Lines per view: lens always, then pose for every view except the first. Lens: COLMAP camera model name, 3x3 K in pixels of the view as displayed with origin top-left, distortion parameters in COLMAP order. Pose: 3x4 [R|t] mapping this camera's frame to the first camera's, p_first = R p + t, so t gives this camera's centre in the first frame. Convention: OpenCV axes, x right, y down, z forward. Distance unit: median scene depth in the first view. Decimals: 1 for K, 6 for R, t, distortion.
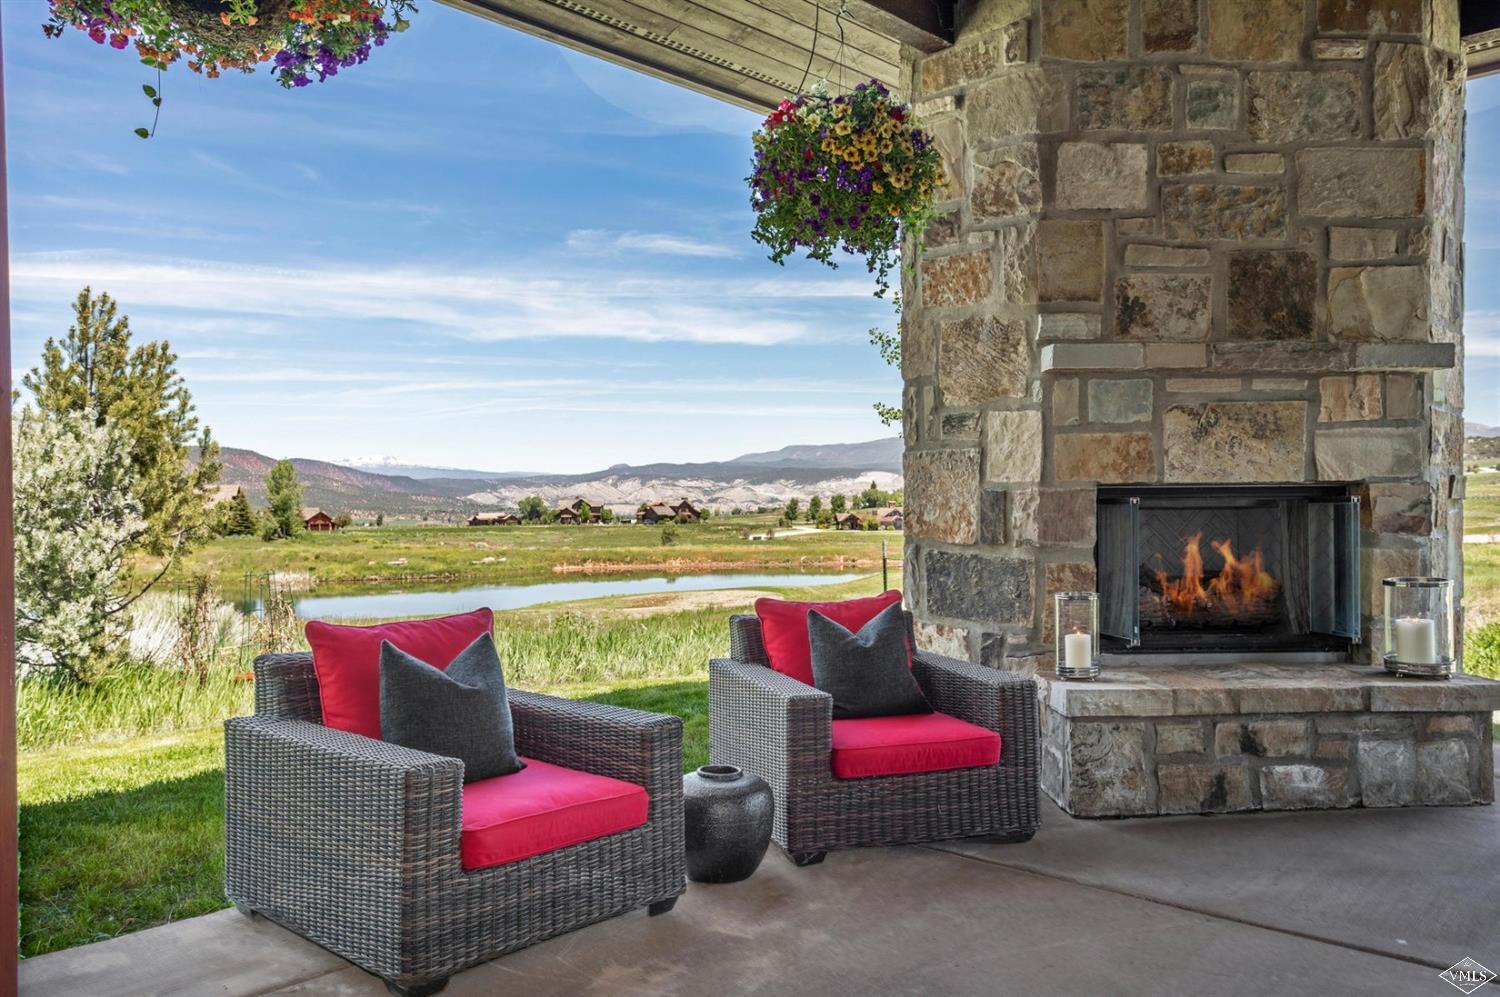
lens RADIAL K [[1175.5, 0, 751.0], [0, 1175.5, 497.5], [0, 0, 1]] dist [0.006608, 0.009023]
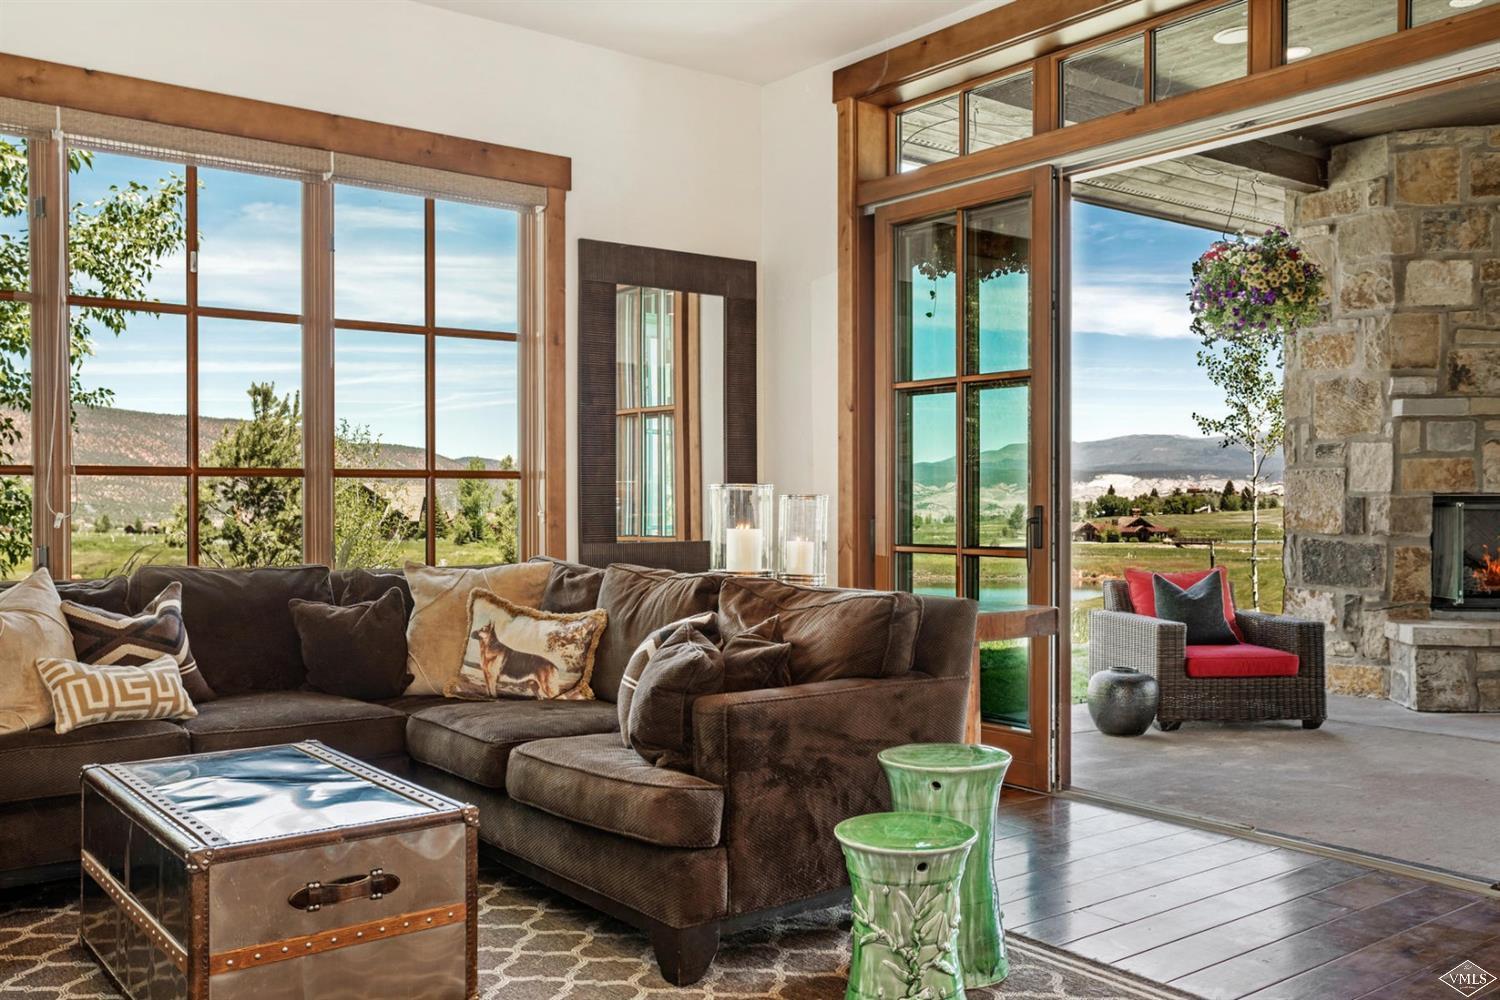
lens RADIAL K [[1320.8, 0, 748.6], [0, 1320.8, 502.5], [0, 0, 1]] dist [0.035905, -0.009039]
pose [[0.986716, 0.008196, -0.162247, -0.272698], [-0.008192, 0.999966, 0.000691, 0.005856], [0.162247, 0.000647, 0.986750, -0.762321]]
